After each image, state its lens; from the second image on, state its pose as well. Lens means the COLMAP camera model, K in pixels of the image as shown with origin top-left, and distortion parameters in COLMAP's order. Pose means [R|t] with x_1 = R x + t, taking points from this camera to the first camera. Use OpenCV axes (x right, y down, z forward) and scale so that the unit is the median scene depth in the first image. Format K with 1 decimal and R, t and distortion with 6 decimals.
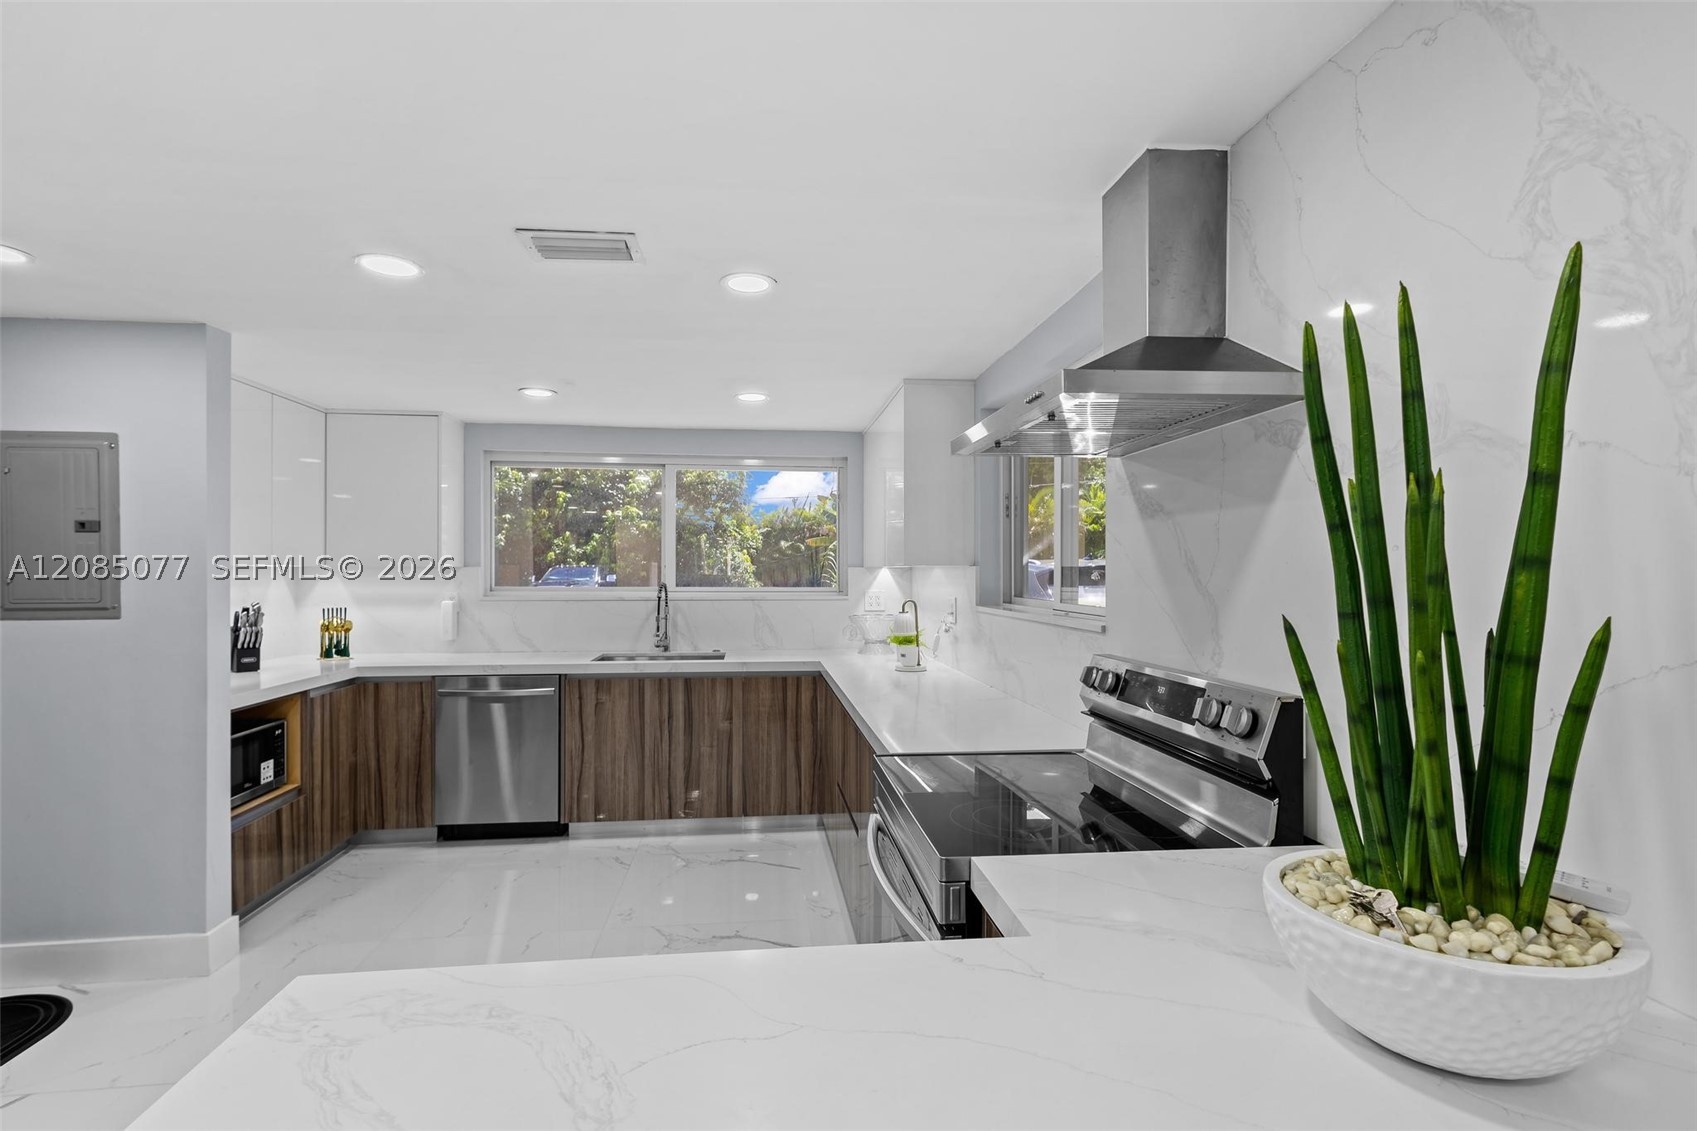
lens RADIAL K [[797.3, 0, 856.7], [0, 797.3, 574.8], [0, 0, 1]] dist [0.000713, 0.000119]
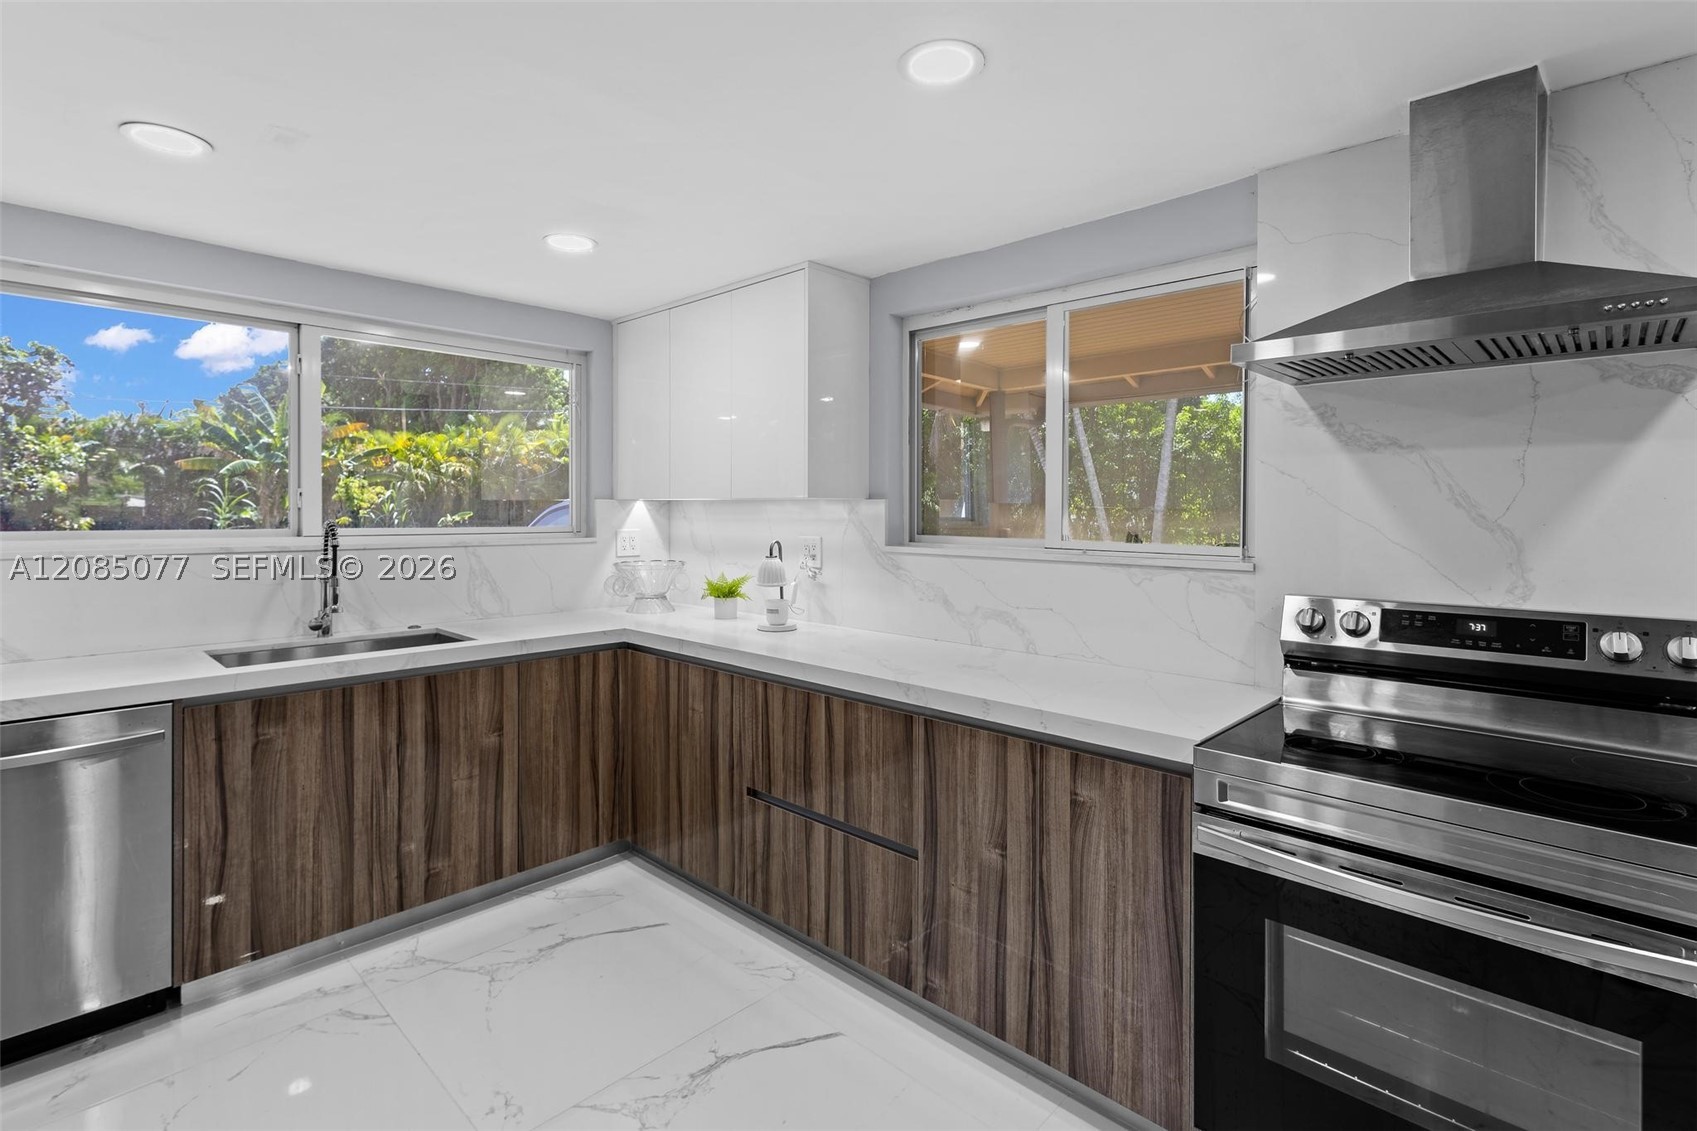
lens RADIAL K [[806.5, 0, 876.7], [0, 806.5, 515.9], [0, 0, 1]] dist [0.011036, 0.000276]
pose [[0.770175, -0.003015, 0.637825, -0.347692], [-0.001353, 0.999979, 0.006361, 0.001157], [-0.637831, -0.005762, 0.770155, 0.296294]]
